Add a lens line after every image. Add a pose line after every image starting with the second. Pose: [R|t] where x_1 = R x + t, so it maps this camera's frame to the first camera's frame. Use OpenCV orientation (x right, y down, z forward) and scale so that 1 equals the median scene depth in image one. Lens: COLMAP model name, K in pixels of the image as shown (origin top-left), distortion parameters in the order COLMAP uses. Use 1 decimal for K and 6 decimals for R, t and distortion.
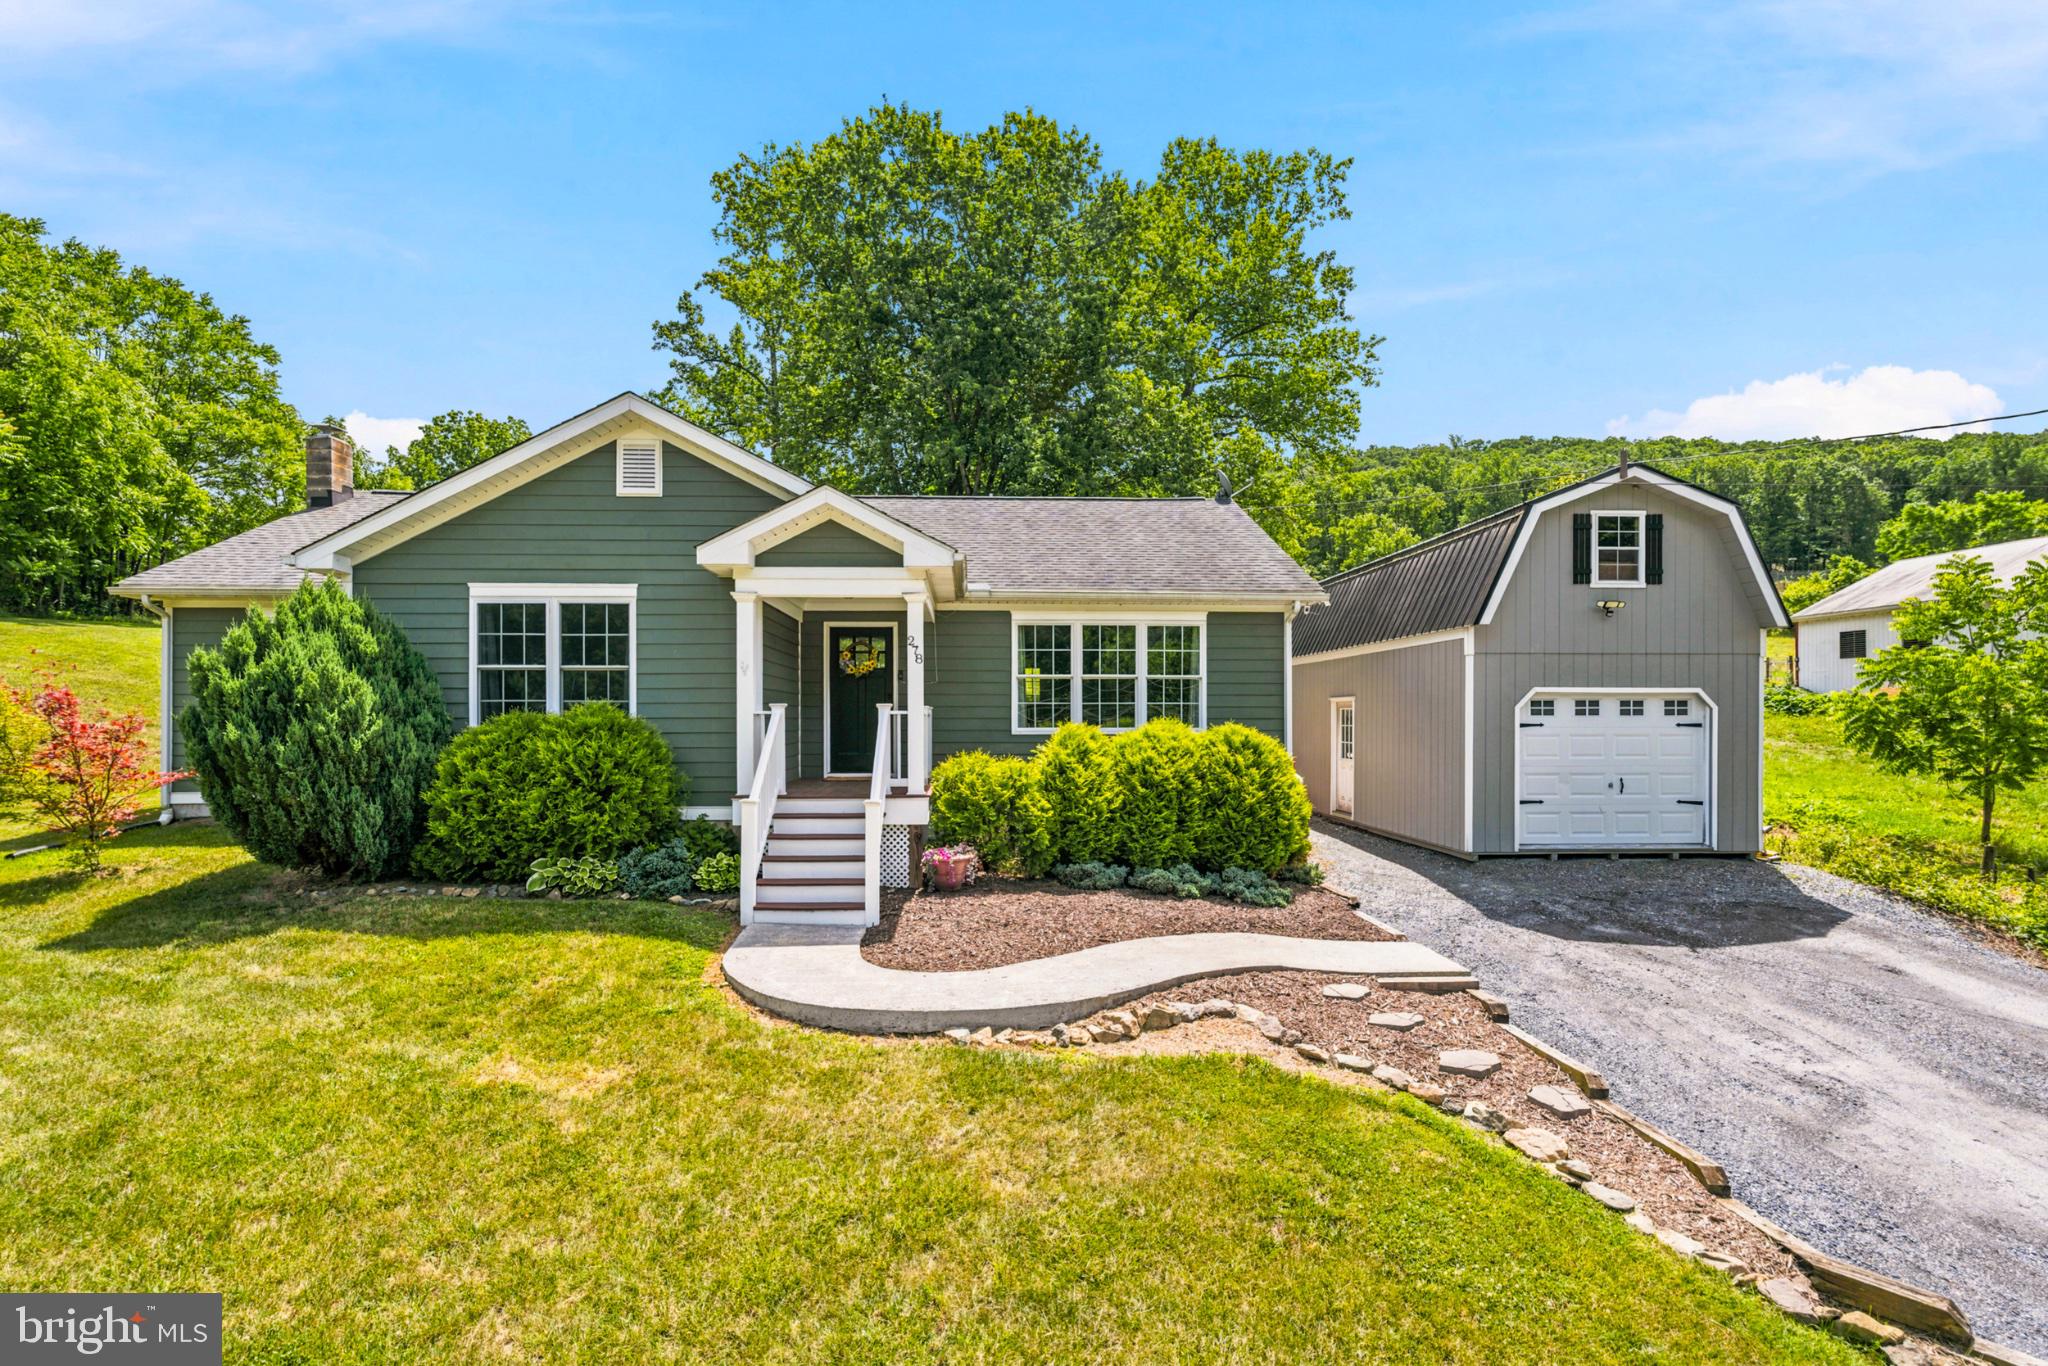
lens RADIAL K [[931.2, 0, 1019.1], [0, 931.2, 709.2], [0, 0, 1]] dist [-0.002659, 0.000590]
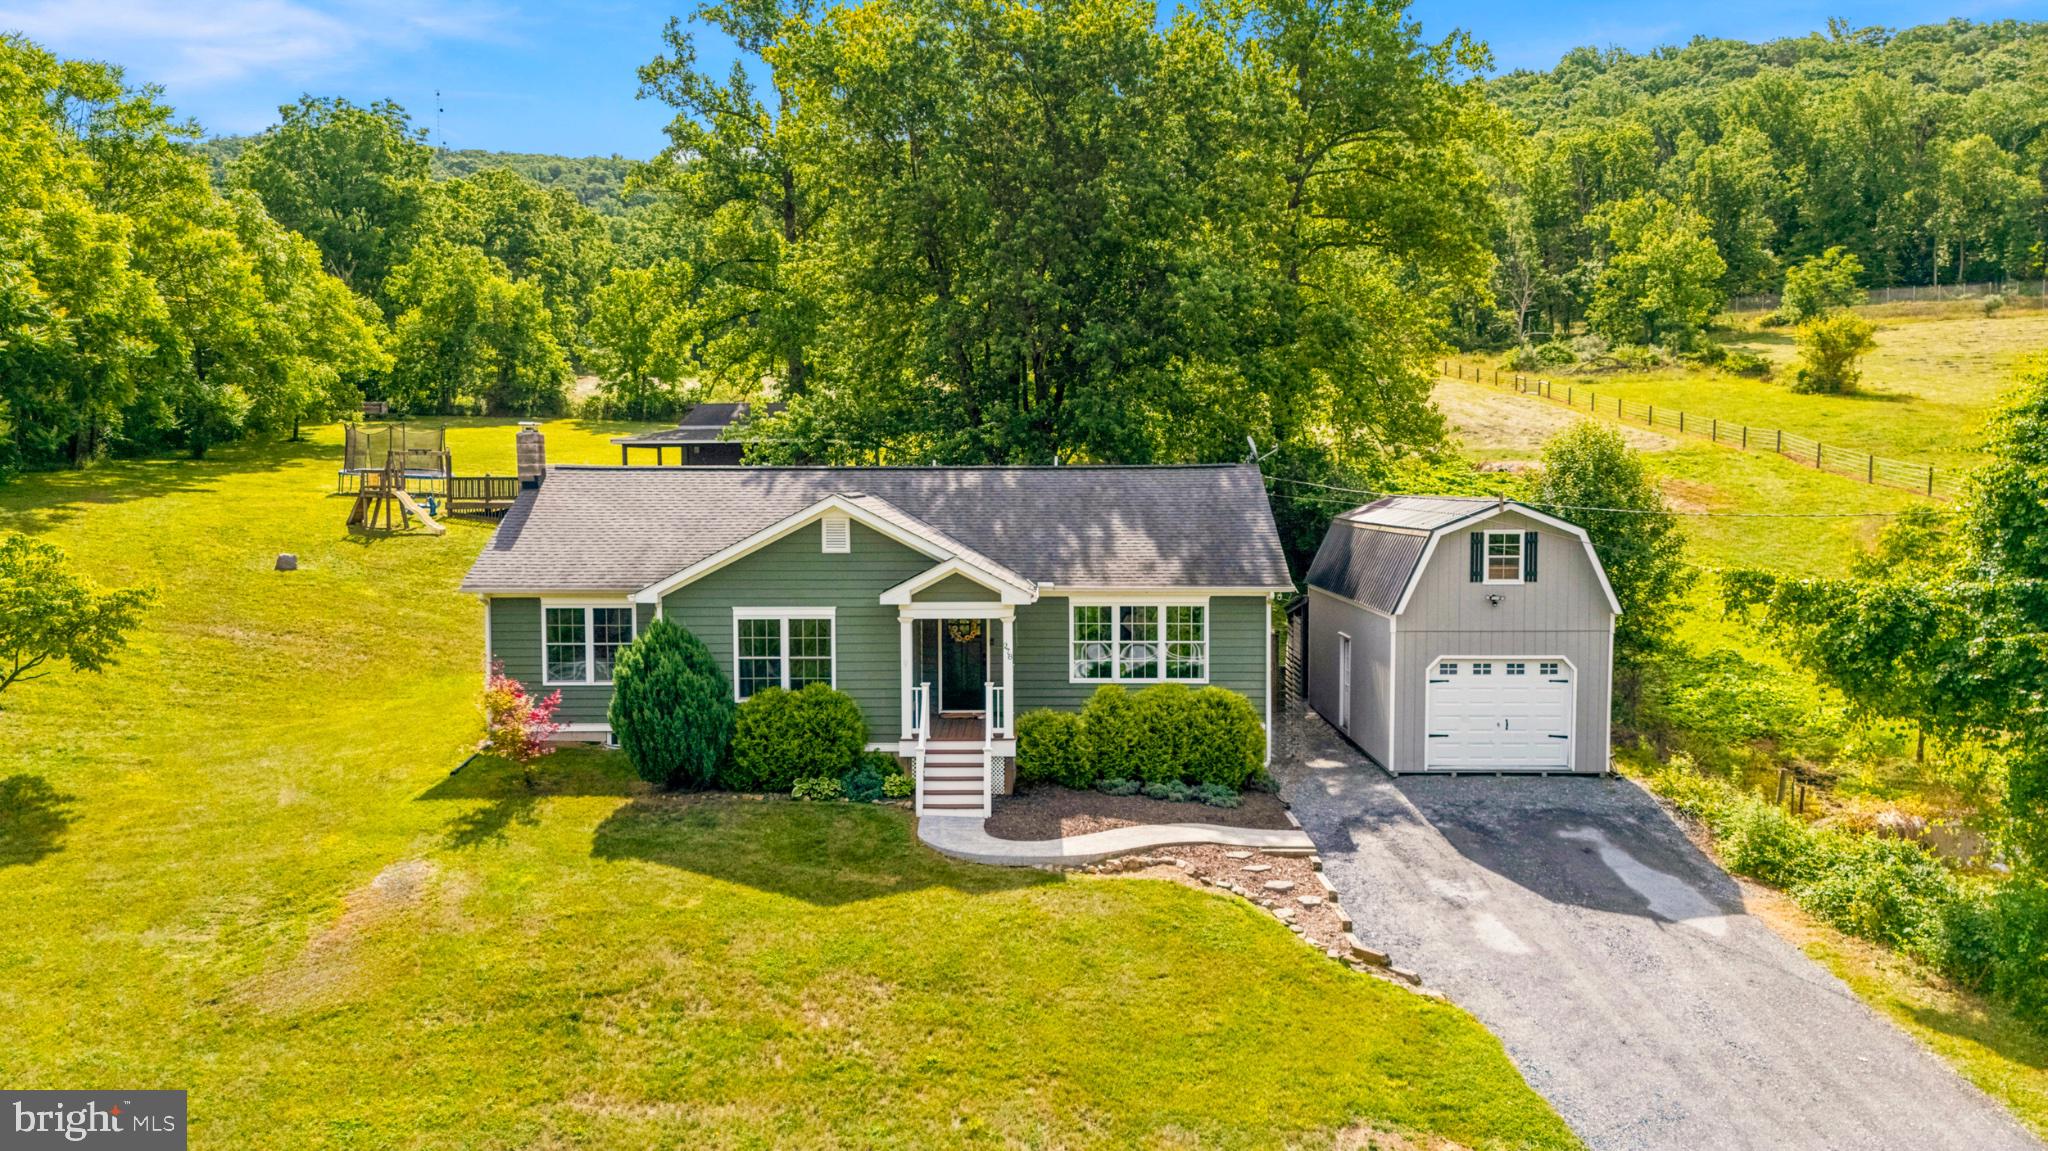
lens RADIAL K [[1480.8, 0, 1024.0], [0, 1480.8, 575.5], [0, 0, 1]] dist [0.110199, -0.121562]
pose [[0.998388, 0.000482, -0.056749, 0.063745], [0.003654, 0.997342, 0.072769, -0.376966], [0.056633, -0.072859, 0.995733, -1.551846]]
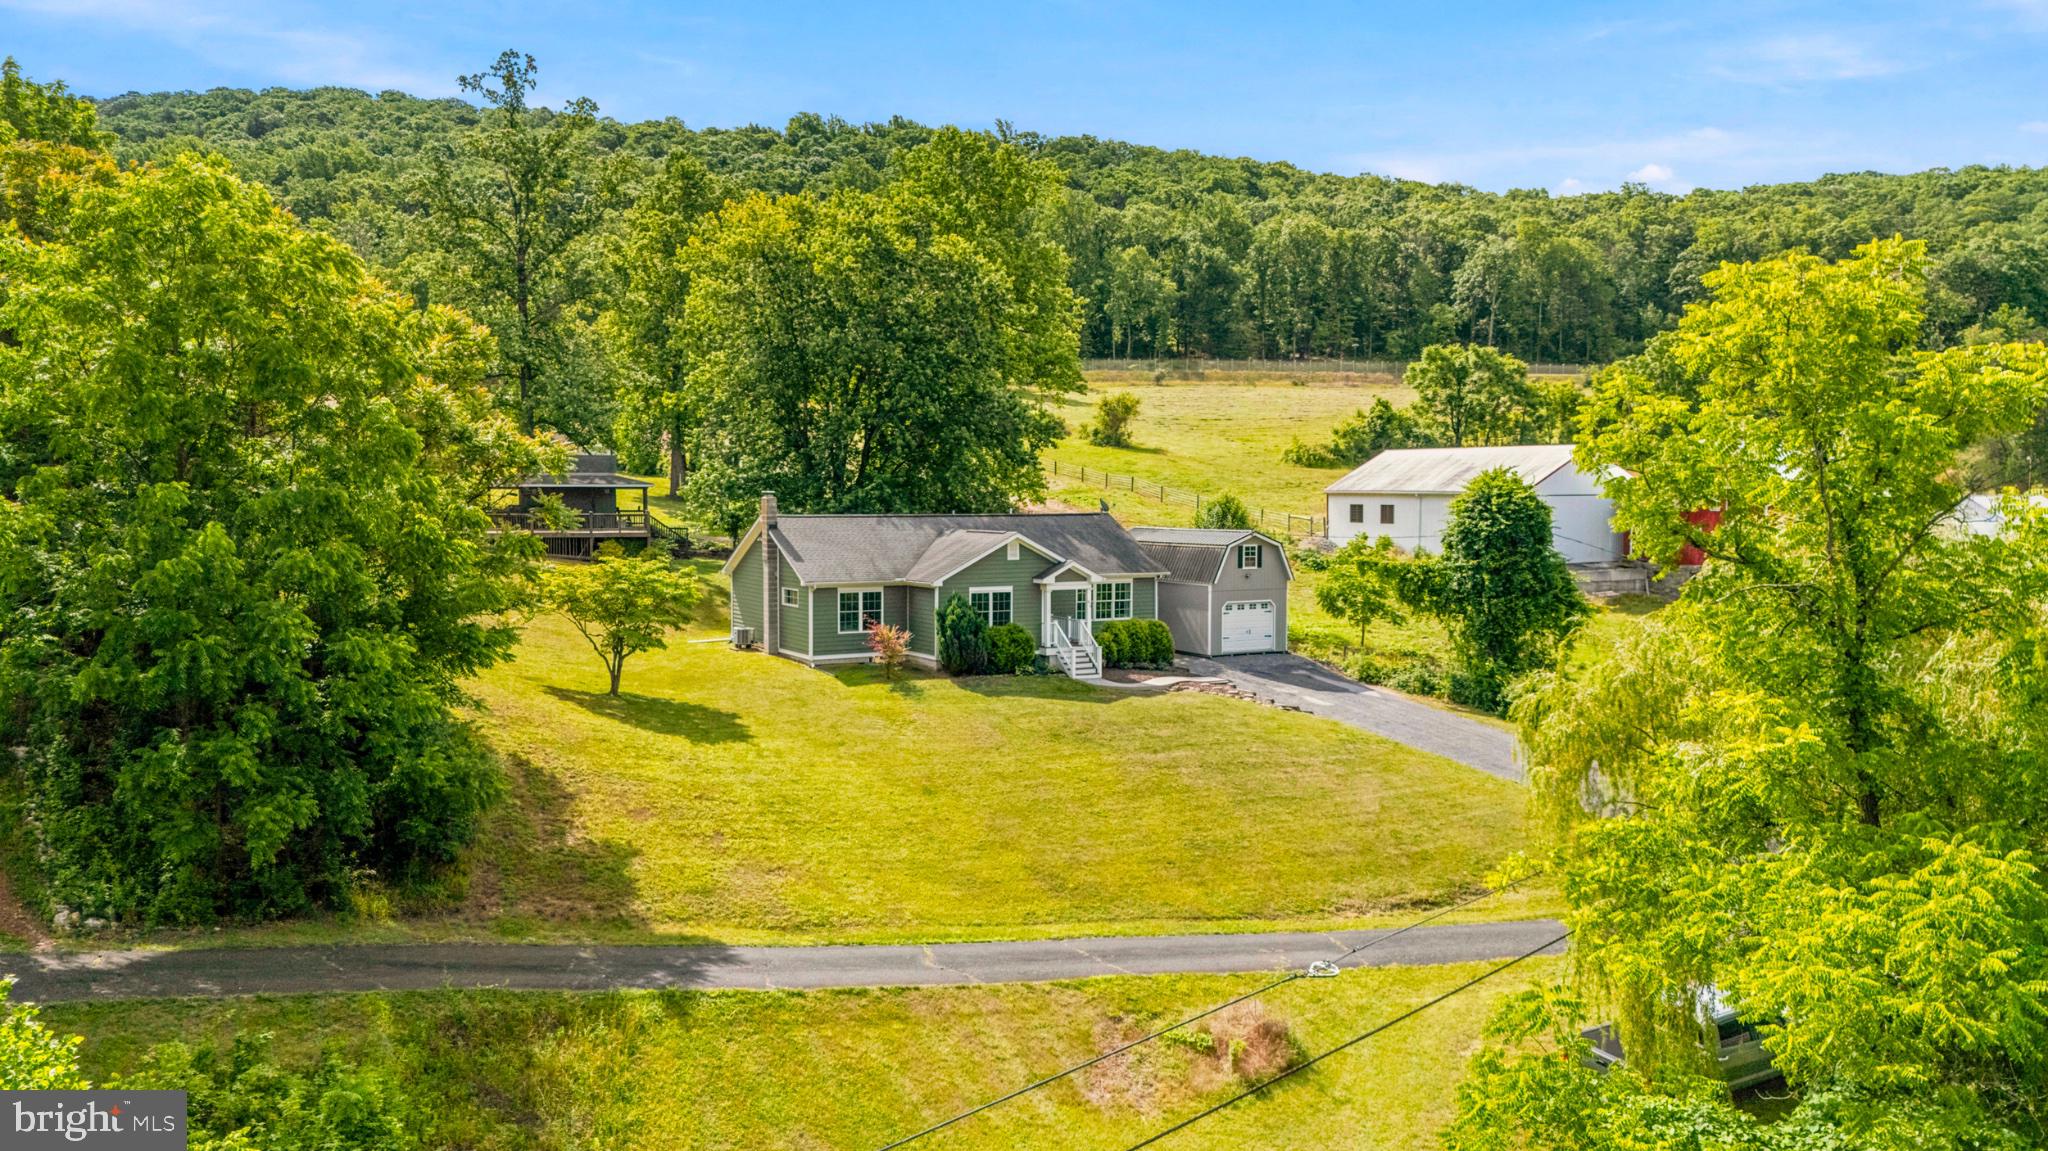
lens RADIAL K [[1480.8, 0, 1024.0], [0, 1480.8, 575.5], [0, 0, 1]] dist [0.110199, -0.121562]
pose [[0.892108, -0.024264, 0.451170, -2.801055], [-0.005019, 0.997963, 0.063596, -0.515262], [-0.451794, -0.058999, 0.890169, -3.801219]]
